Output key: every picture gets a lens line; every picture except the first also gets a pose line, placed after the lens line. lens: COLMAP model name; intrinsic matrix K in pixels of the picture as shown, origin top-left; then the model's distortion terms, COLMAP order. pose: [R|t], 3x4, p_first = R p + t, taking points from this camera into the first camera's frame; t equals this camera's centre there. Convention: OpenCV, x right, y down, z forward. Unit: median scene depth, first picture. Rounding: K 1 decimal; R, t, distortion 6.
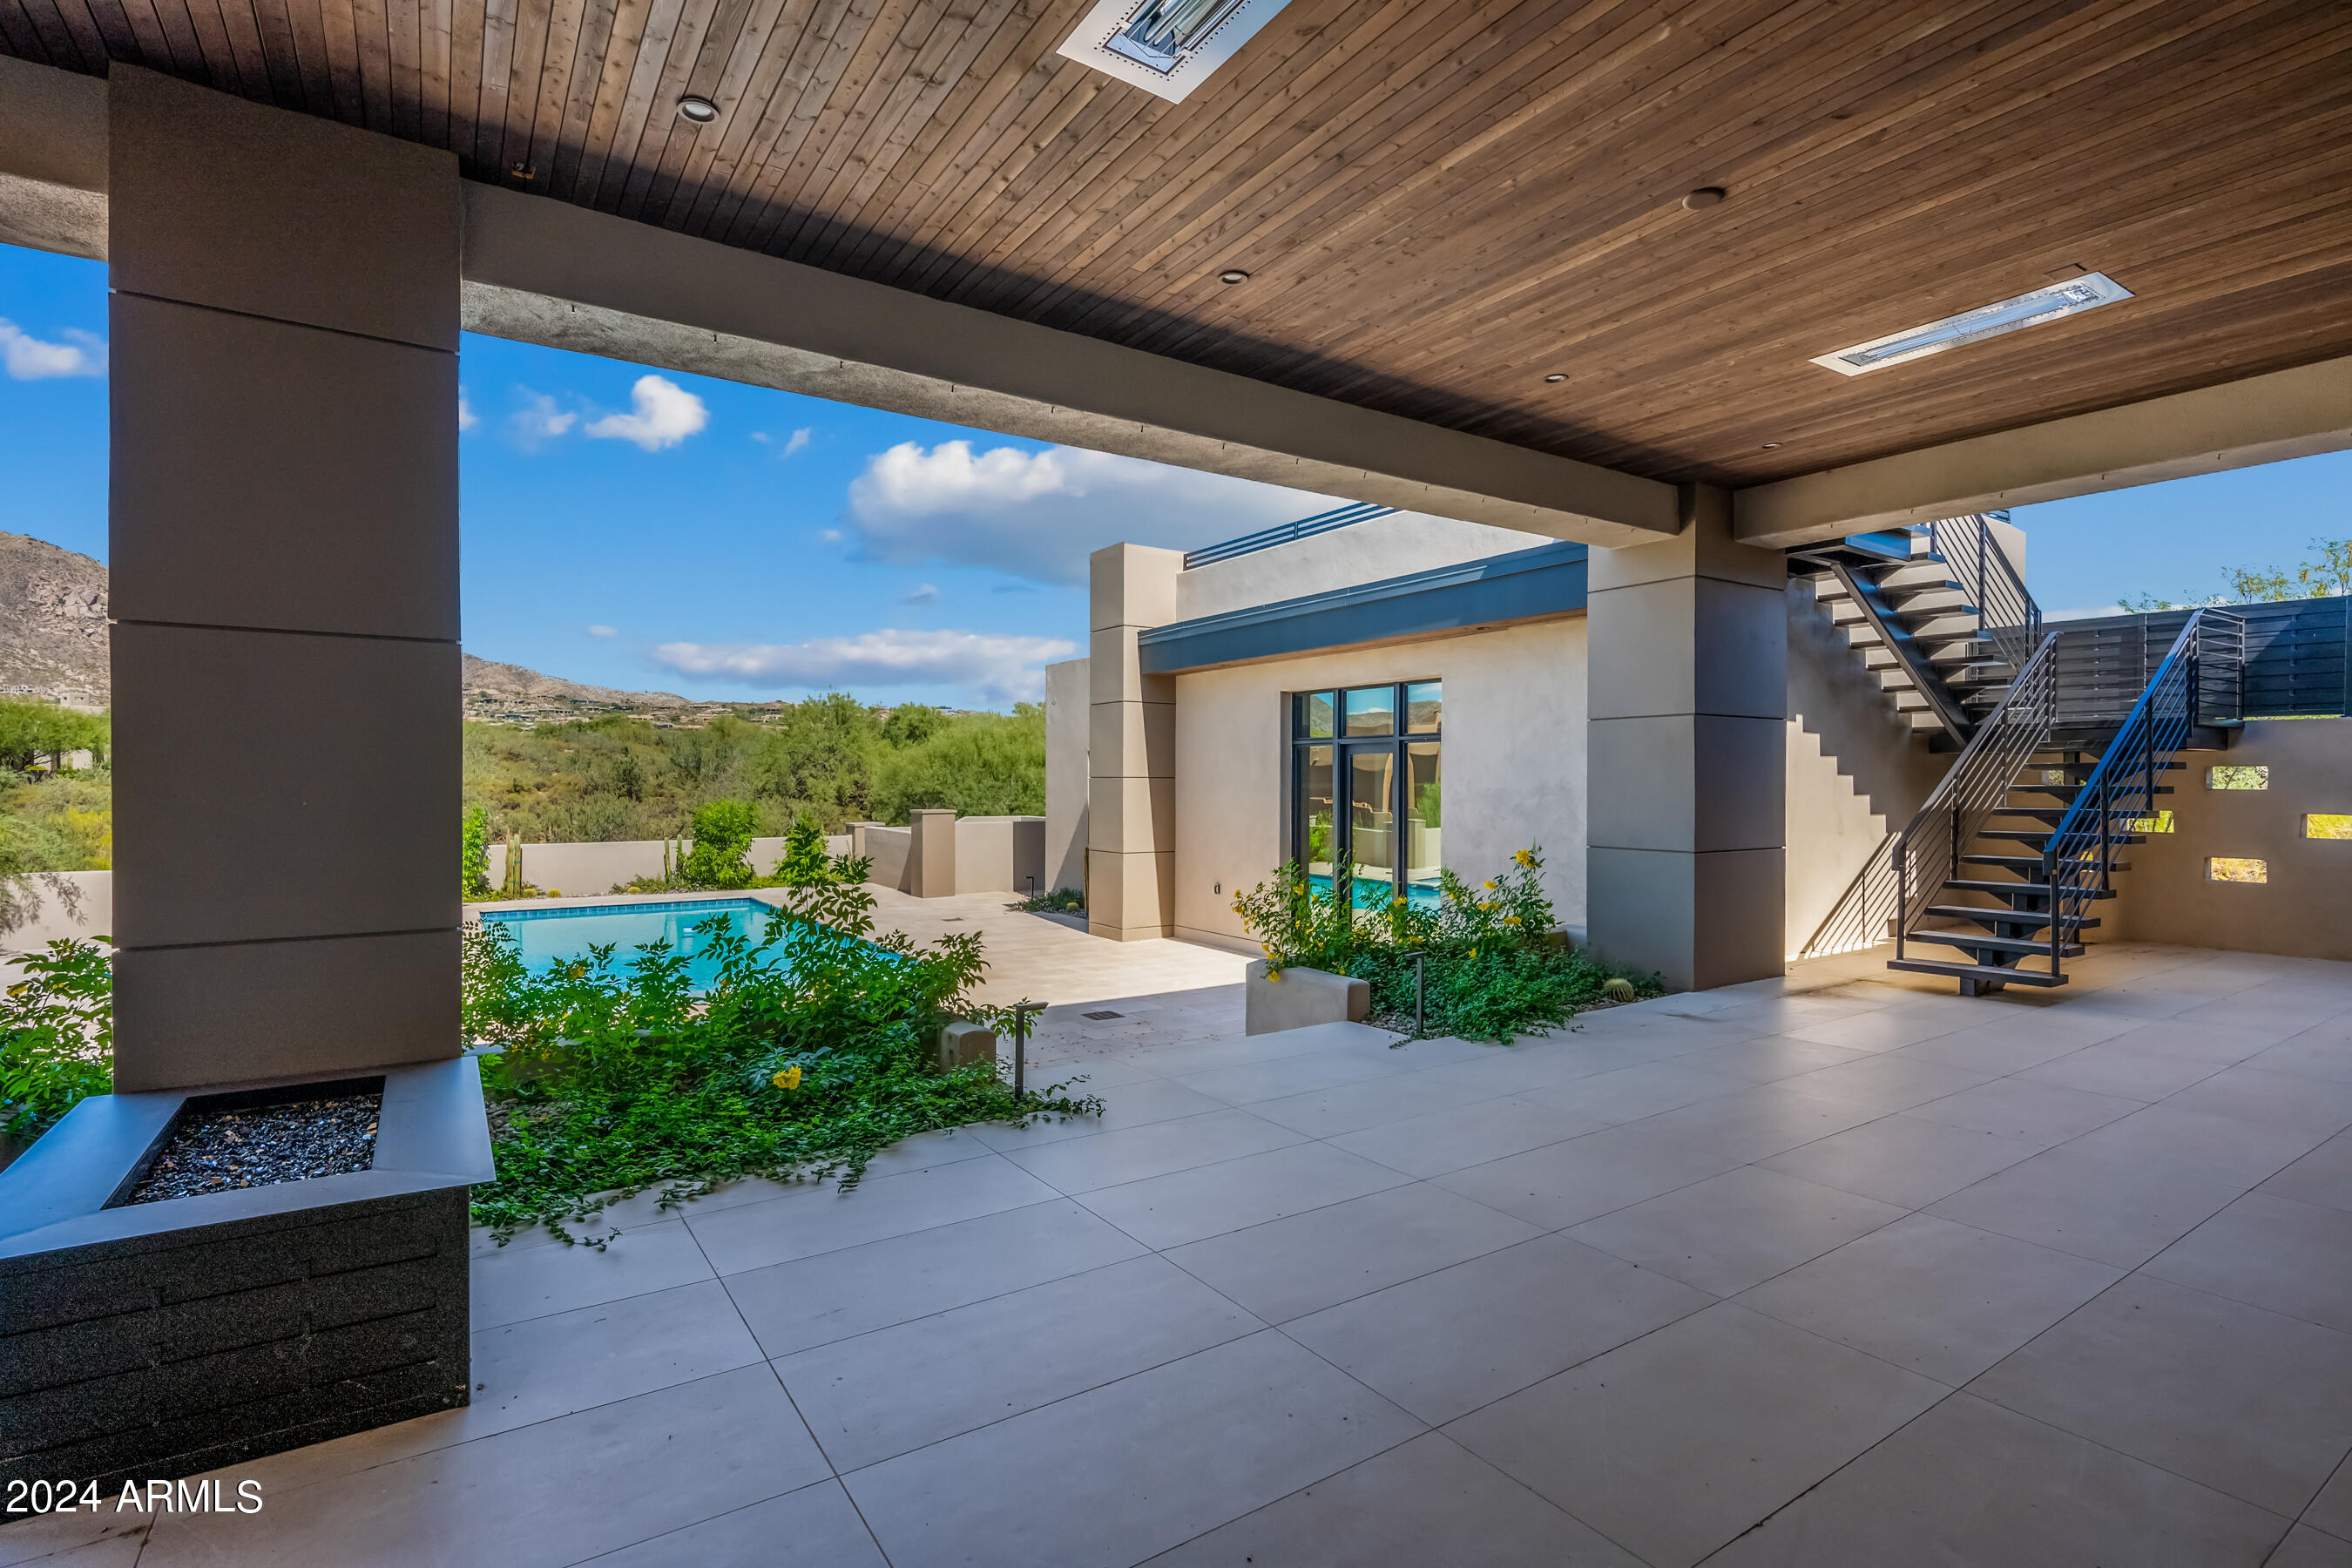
lens RADIAL K [[1108.7, 0, 1189.0], [0, 1108.7, 770.2], [0, 0, 1]] dist [-0.003140, -0.000033]
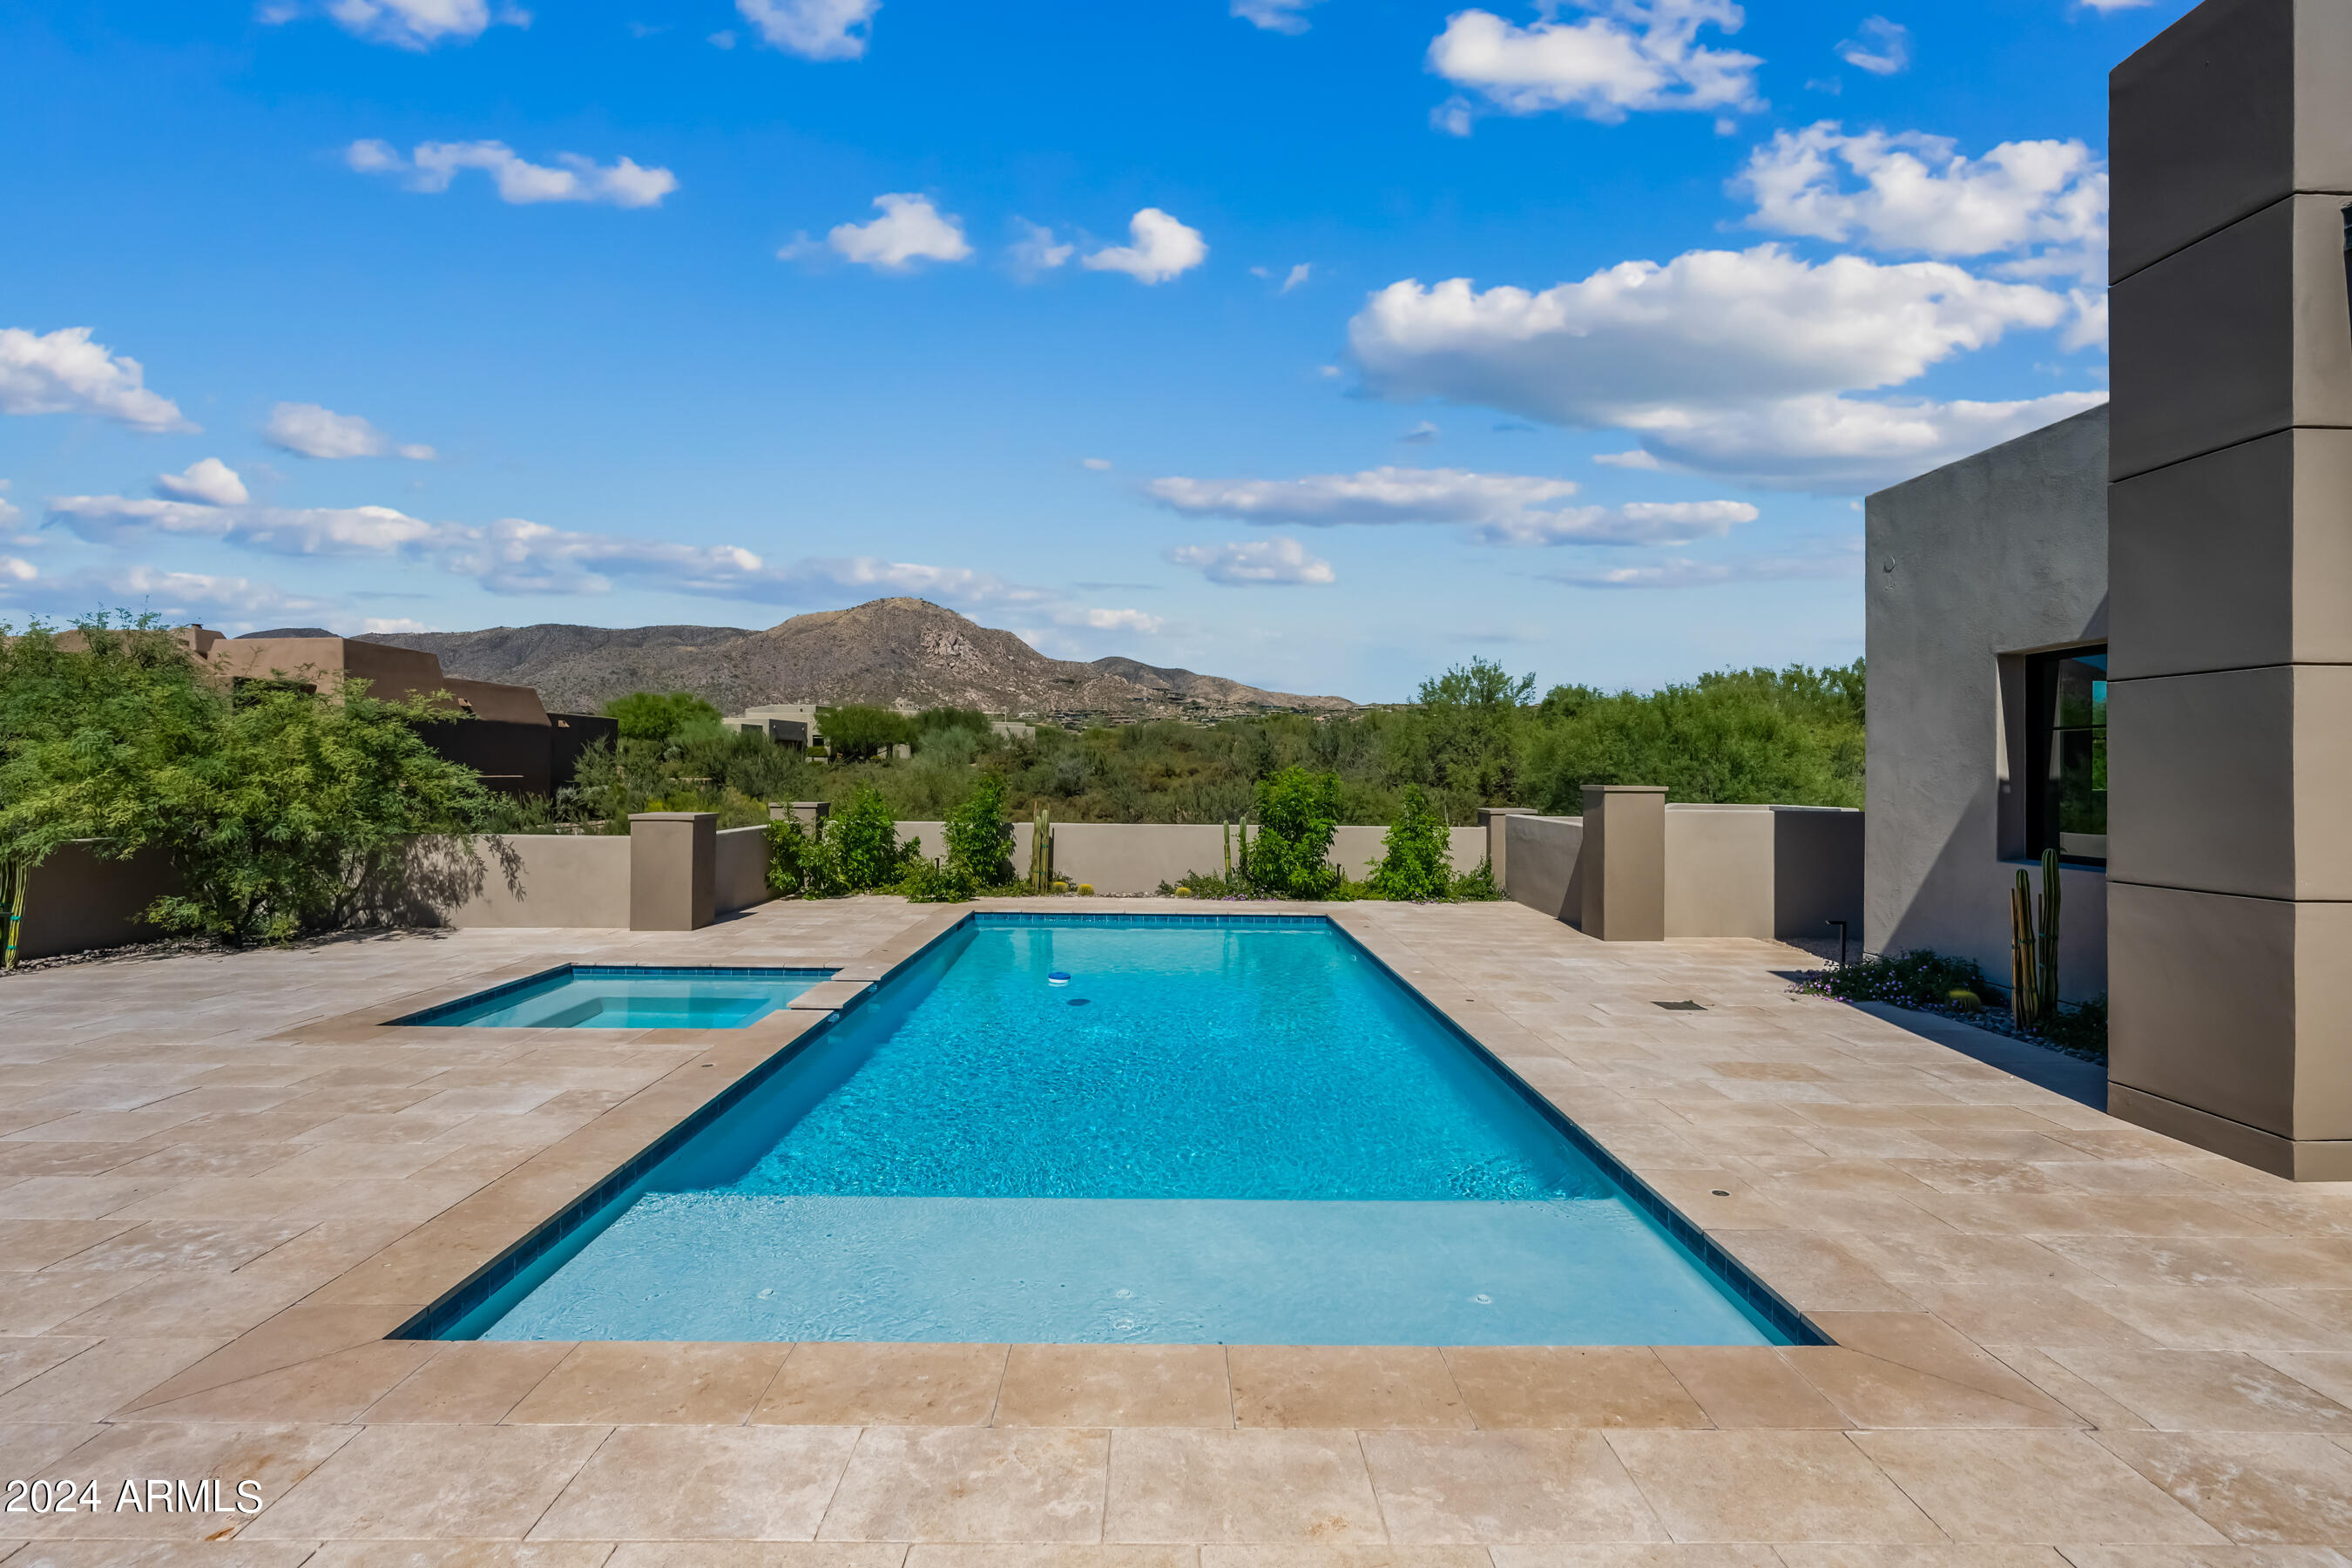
lens RADIAL K [[1108.7, 0, 1171.5], [0, 1108.7, 764.2], [0, 0, 1]] dist [-0.003140, -0.000033]
pose [[0.832902, 0.002561, -0.553415, -0.106317], [-0.004250, 0.999989, -0.001770, 0.025972], [0.553405, 0.003827, 0.832904, 0.386283]]
